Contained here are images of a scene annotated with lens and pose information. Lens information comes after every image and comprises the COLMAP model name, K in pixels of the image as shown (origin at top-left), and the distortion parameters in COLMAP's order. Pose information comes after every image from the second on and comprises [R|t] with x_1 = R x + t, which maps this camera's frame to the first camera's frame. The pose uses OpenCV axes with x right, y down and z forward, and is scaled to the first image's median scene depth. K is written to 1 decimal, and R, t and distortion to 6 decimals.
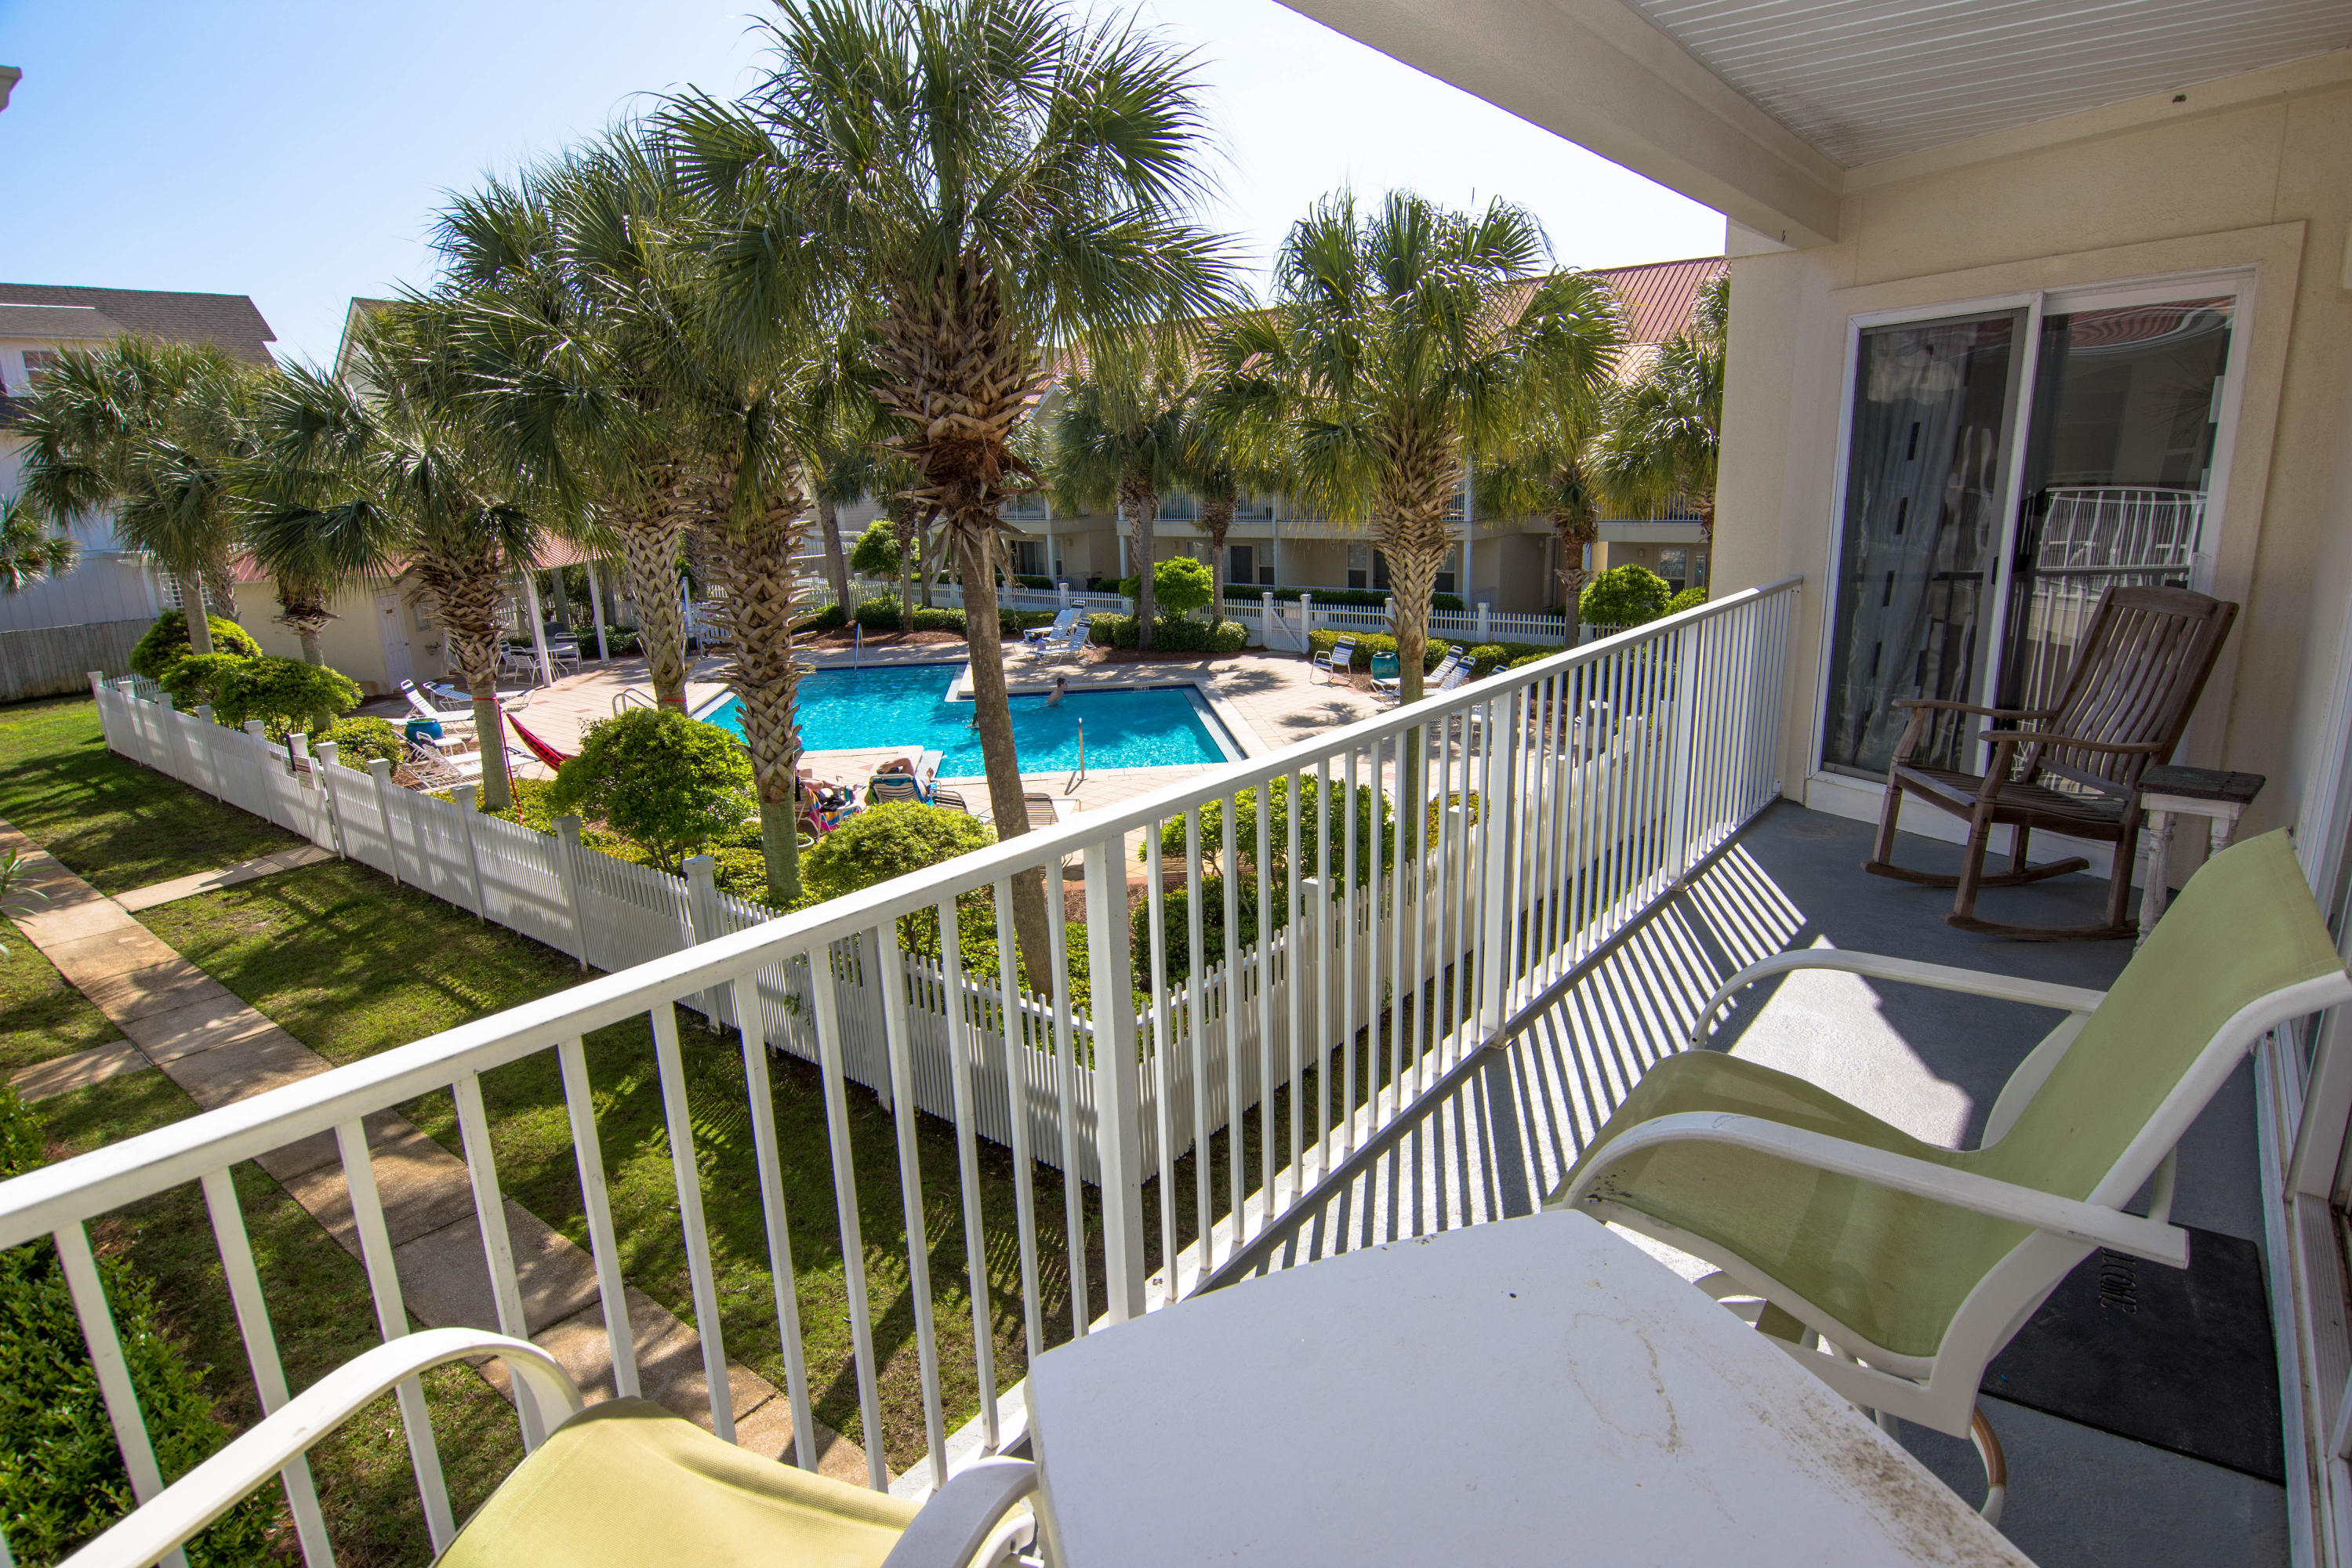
lens RADIAL K [[1240.5, 0, 1197.1], [0, 1240.5, 783.3], [0, 0, 1]] dist [0.005619, -0.020929]
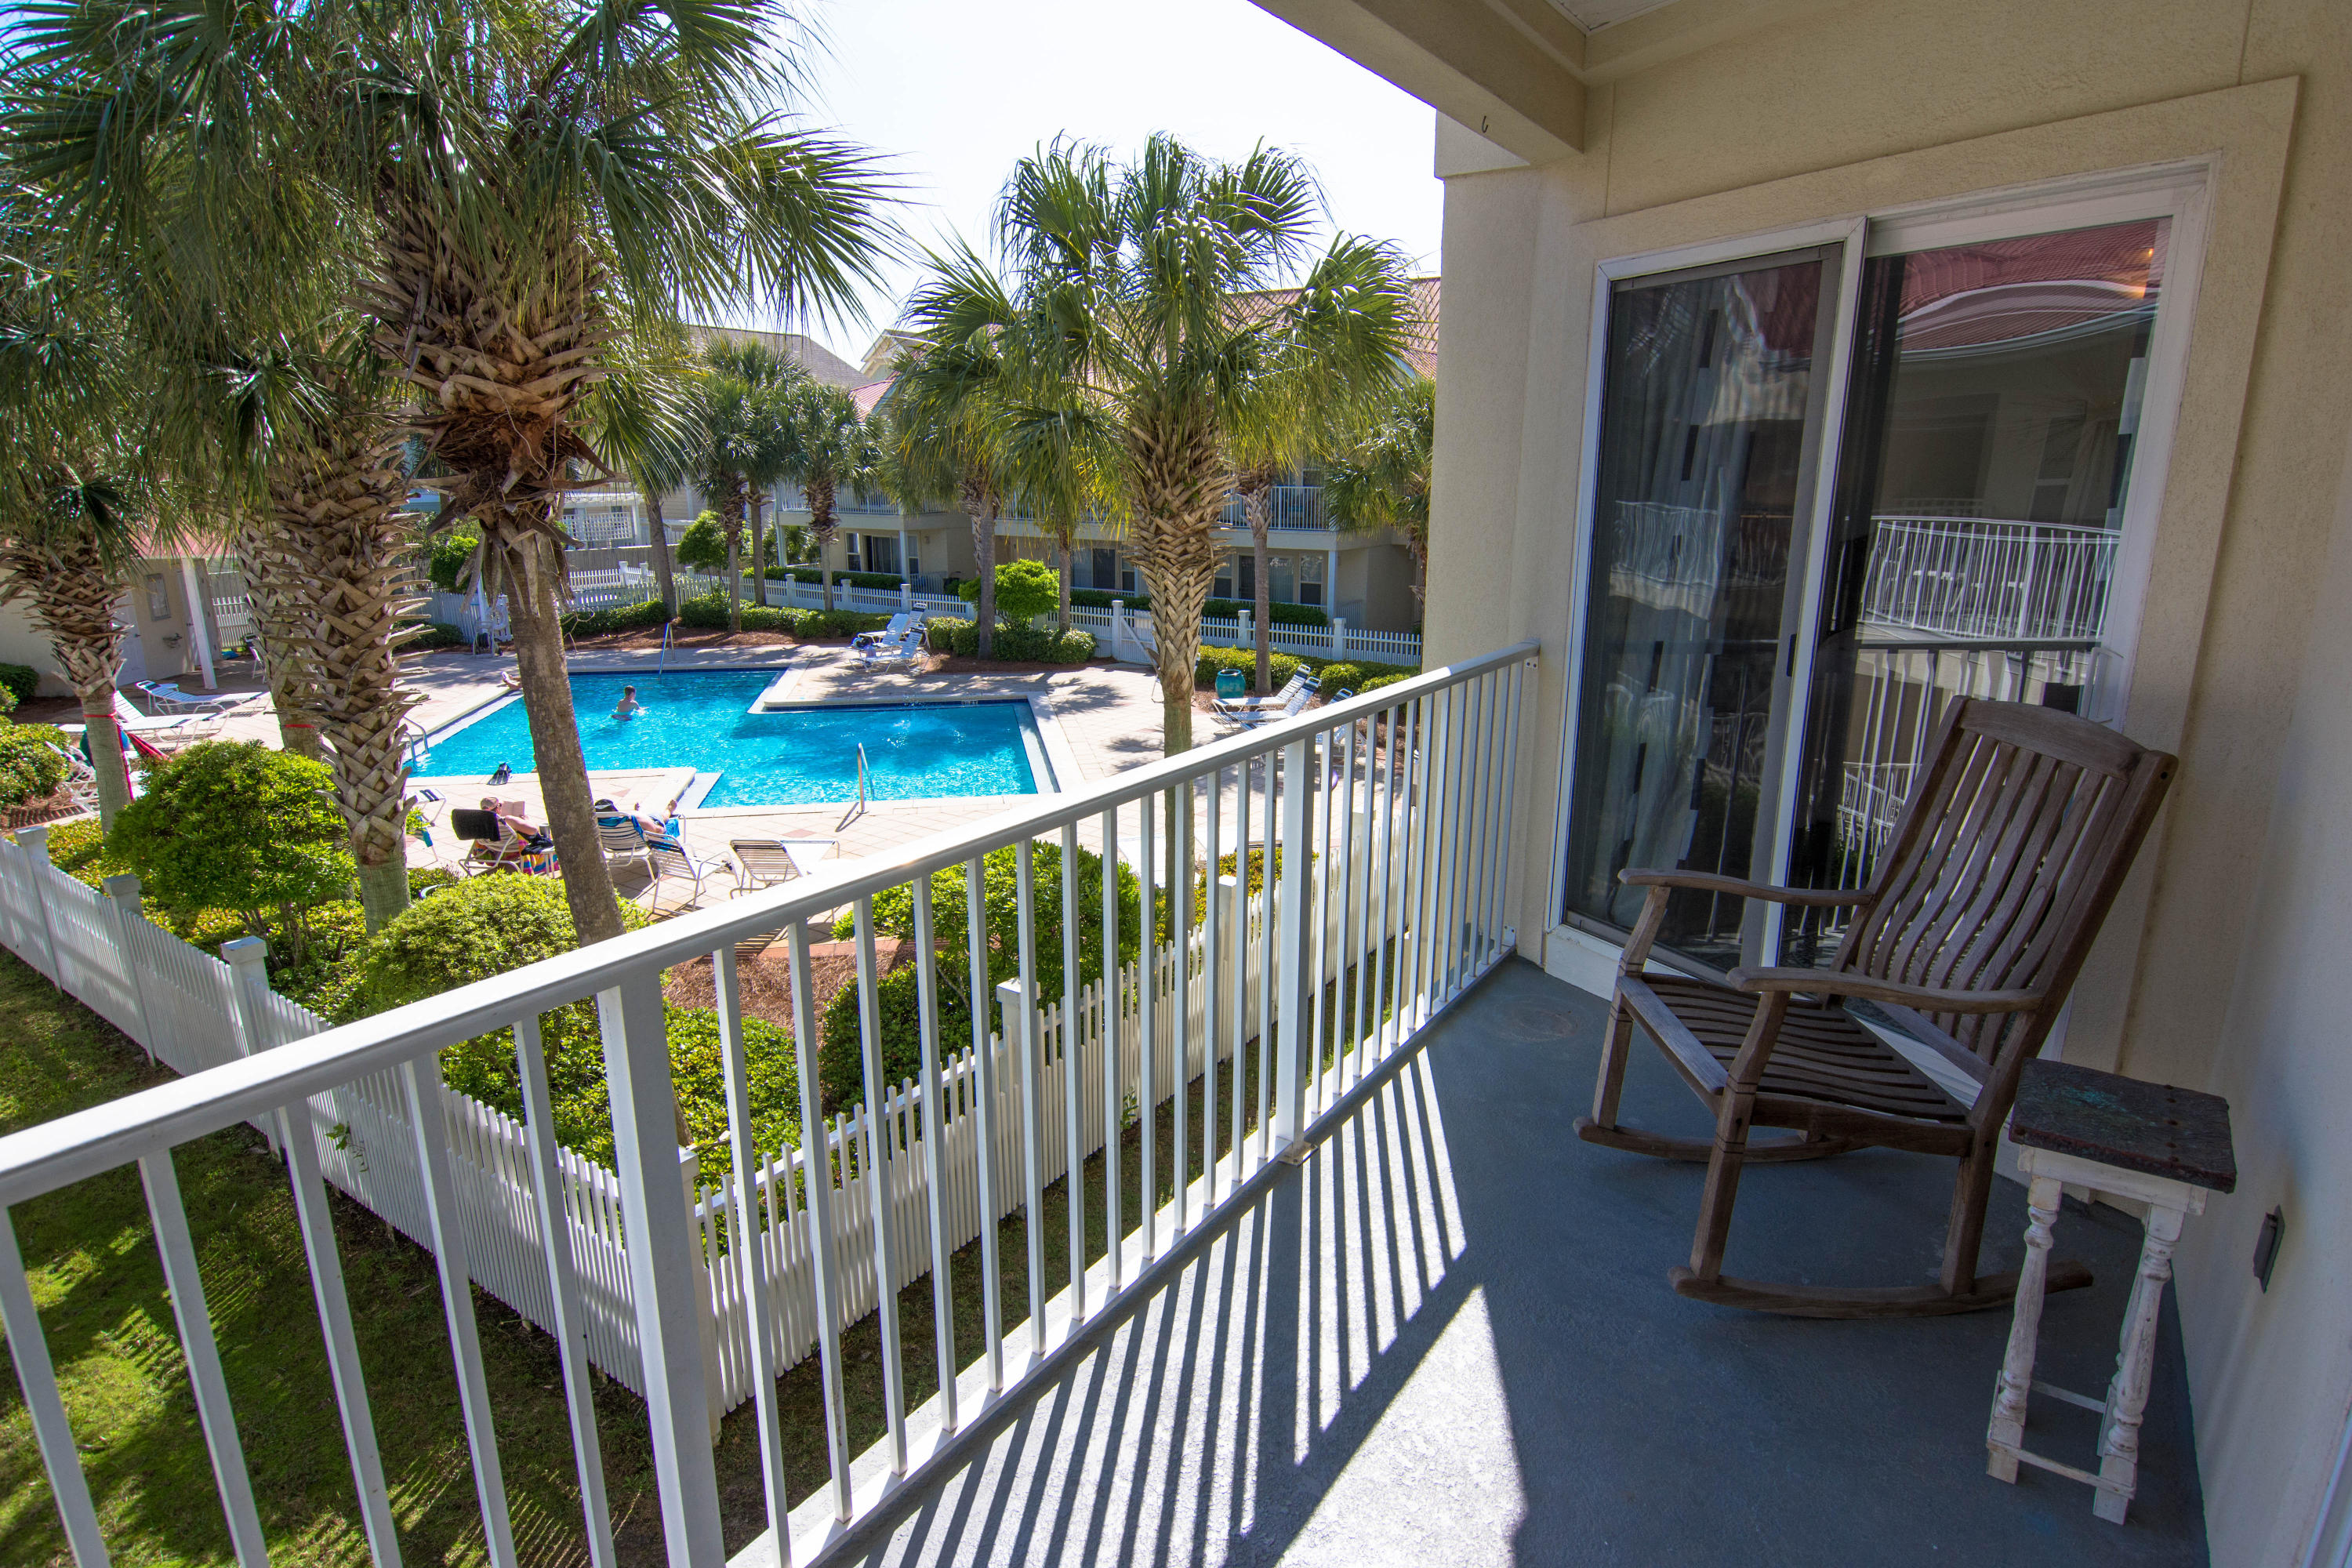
lens RADIAL K [[1240.5, 0, 1197.1], [0, 1240.5, 783.3], [0, 0, 1]] dist [0.005619, -0.020929]
pose [[0.997016, 0.014312, 0.075854, 0.128447], [-0.014350, 0.999897, -0.000043, -0.045126], [-0.075847, -0.001046, 0.997119, 0.169134]]
